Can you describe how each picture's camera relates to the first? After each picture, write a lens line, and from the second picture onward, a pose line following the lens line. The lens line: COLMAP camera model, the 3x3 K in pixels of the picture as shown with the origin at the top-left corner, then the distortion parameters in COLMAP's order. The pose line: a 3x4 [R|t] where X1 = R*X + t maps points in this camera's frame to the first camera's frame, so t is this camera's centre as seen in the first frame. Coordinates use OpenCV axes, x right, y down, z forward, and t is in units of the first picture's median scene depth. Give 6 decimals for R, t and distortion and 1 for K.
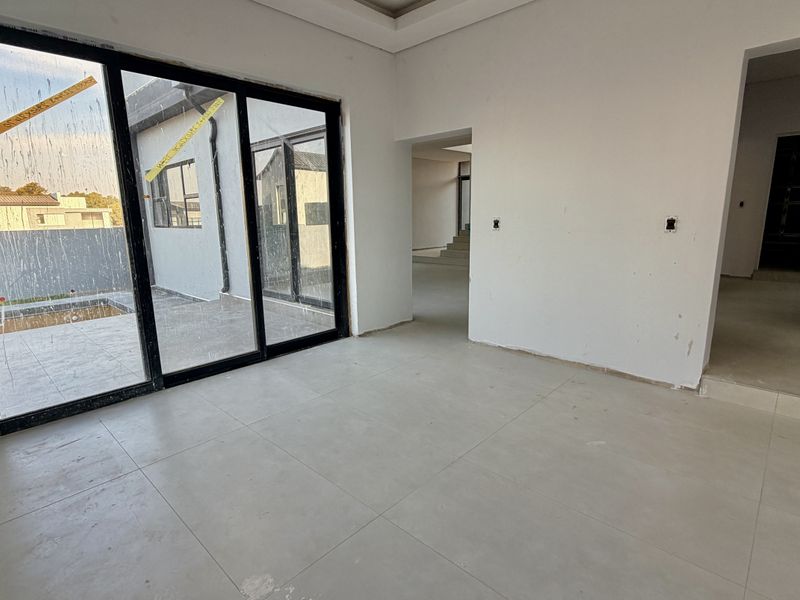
lens RADIAL K [[427.1, 0, 403.5], [0, 427.1, 294.5], [0, 0, 1]] dist [-0.004494, -0.000035]
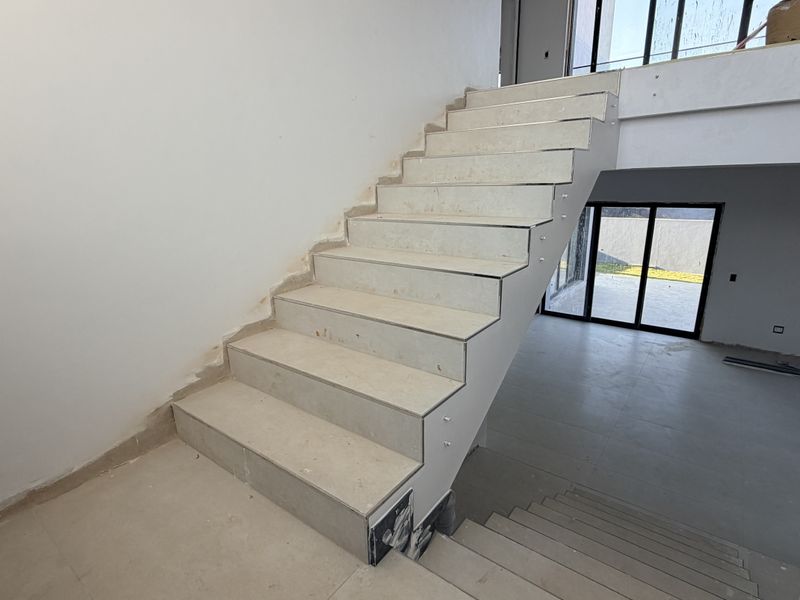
lens RADIAL K [[427.1, 0, 405.4], [0, 427.1, 296.2], [0, 0, 1]] dist [-0.004494, -0.000035]
pose [[0.107968, 0.294029, -0.949679, 1.480320], [-0.153847, 0.948697, 0.276234, -0.402030], [0.982178, 0.116281, 0.147665, -0.438784]]
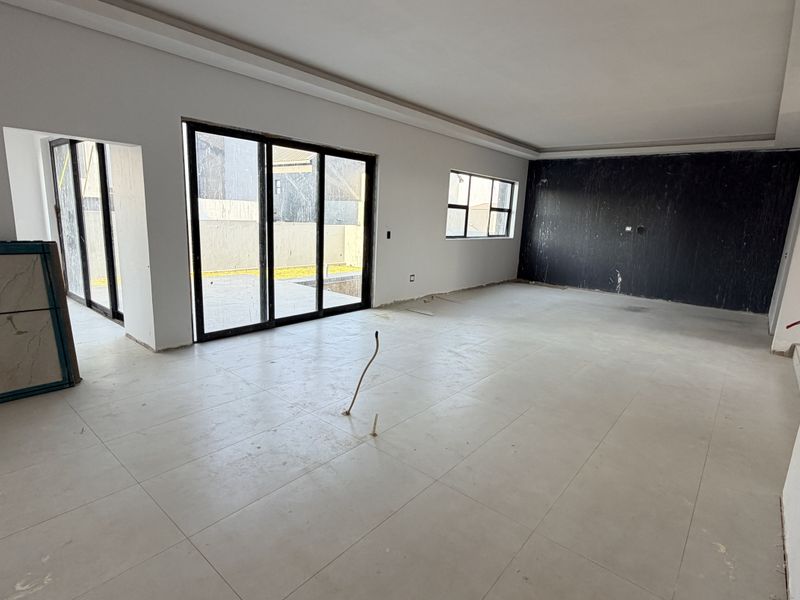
lens RADIAL K [[427.1, 0, 396.7], [0, 427.1, 299.6], [0, 0, 1]] dist [-0.004494, -0.000035]
pose [[0.995565, 0.069432, 0.063481, -0.145970], [-0.071223, 0.997111, 0.026390, 0.022609], [-0.061465, -0.030794, 0.997634, -0.605955]]
